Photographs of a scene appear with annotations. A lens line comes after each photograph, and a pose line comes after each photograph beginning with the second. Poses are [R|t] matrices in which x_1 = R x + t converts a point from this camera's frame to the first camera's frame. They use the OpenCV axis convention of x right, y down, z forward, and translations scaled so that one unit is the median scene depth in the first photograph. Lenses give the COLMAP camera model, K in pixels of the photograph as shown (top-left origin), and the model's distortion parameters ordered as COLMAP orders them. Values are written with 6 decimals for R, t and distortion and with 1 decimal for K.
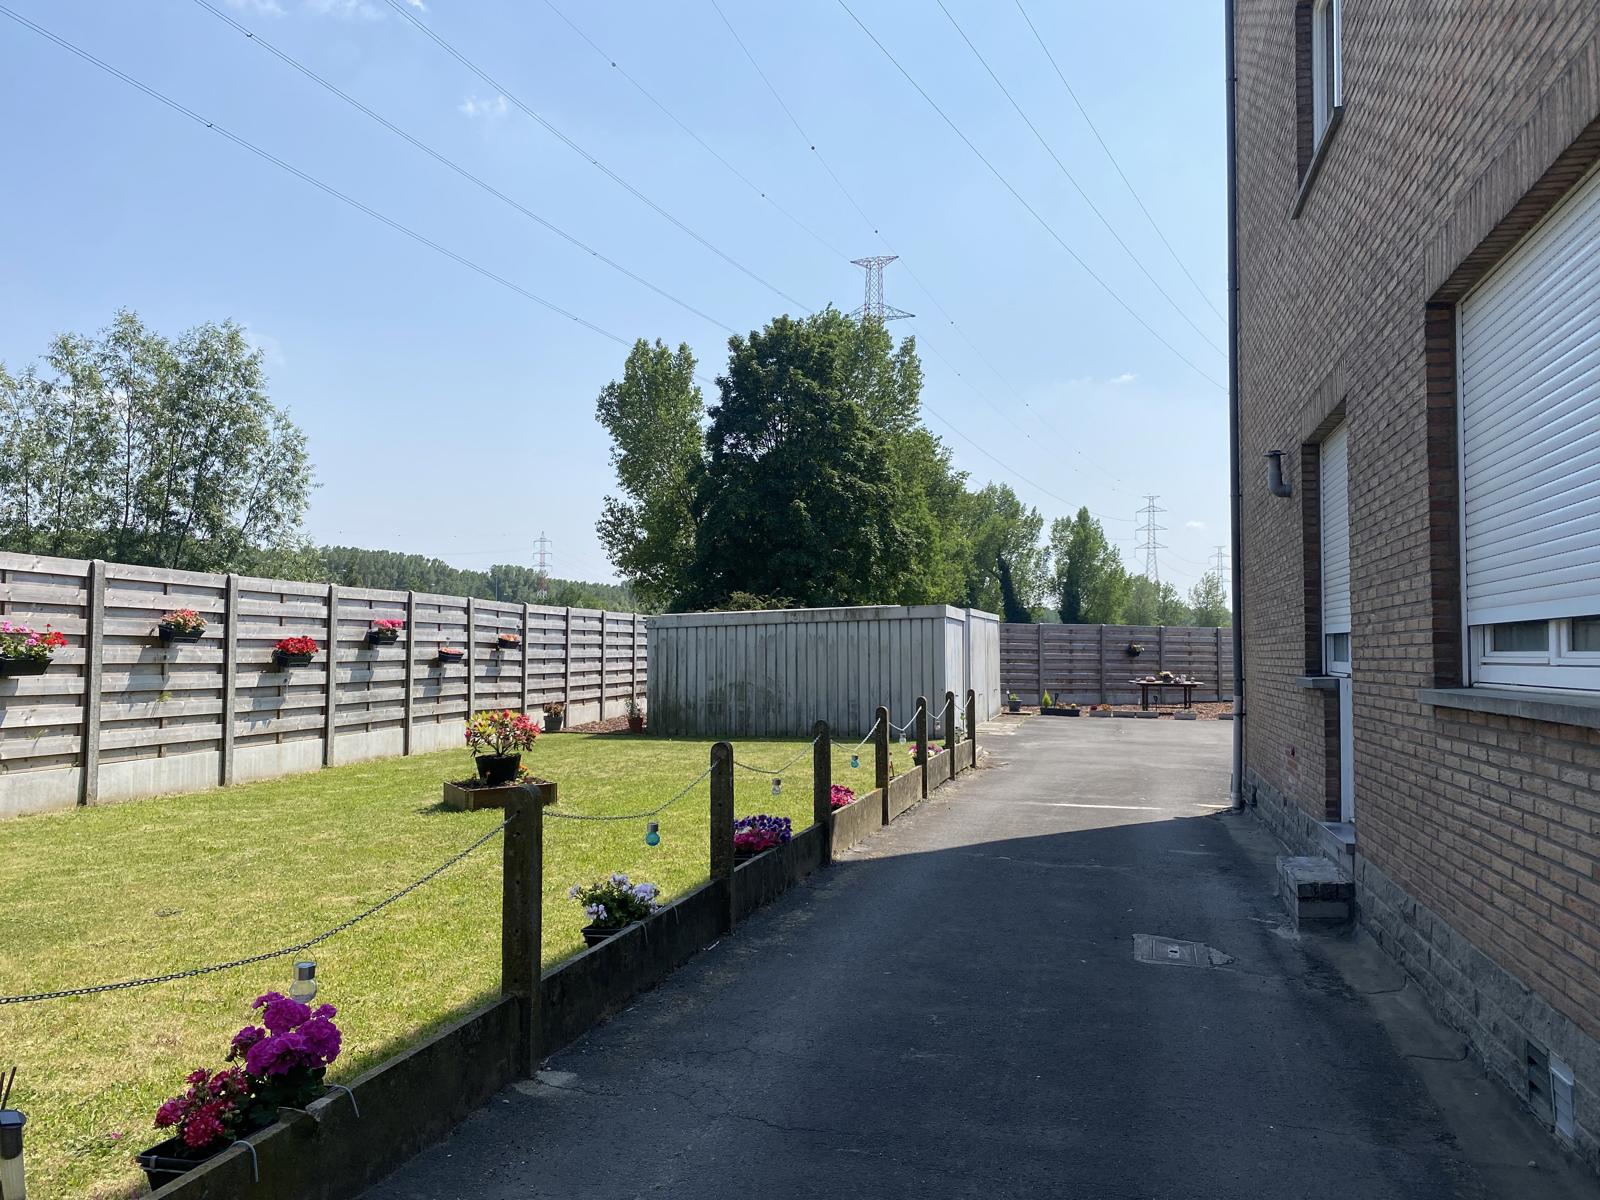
lens RADIAL K [[1206.8, 0, 814.8], [0, 1206.8, 611.5], [0, 0, 1]] dist [0.044084, -0.062677]
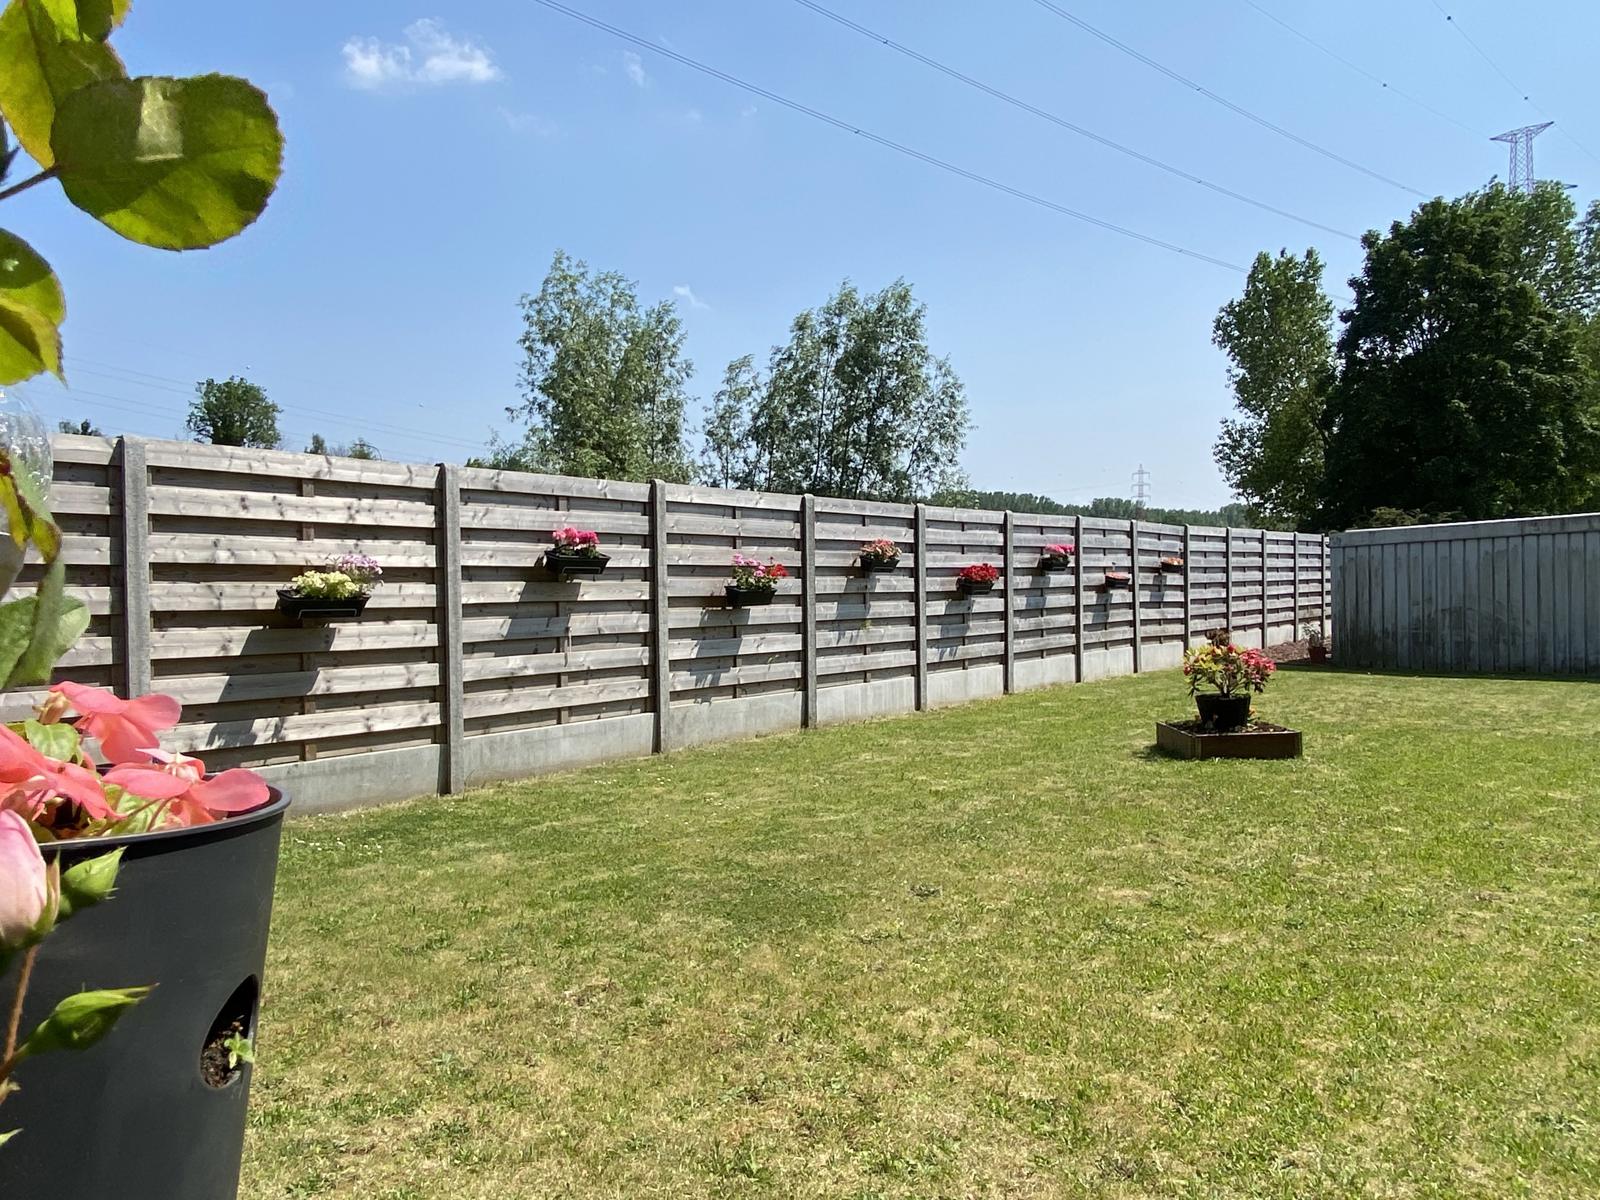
lens RADIAL K [[1093.7, 0, 782.0], [0, 1093.7, 600.6], [0, 0, 1]] dist [0.038232, -0.042651]
pose [[0.858239, -0.007149, -0.513201, -0.070106], [0.034861, 0.998406, 0.044391, 0.003282], [0.512065, -0.055989, 0.857120, 0.096455]]
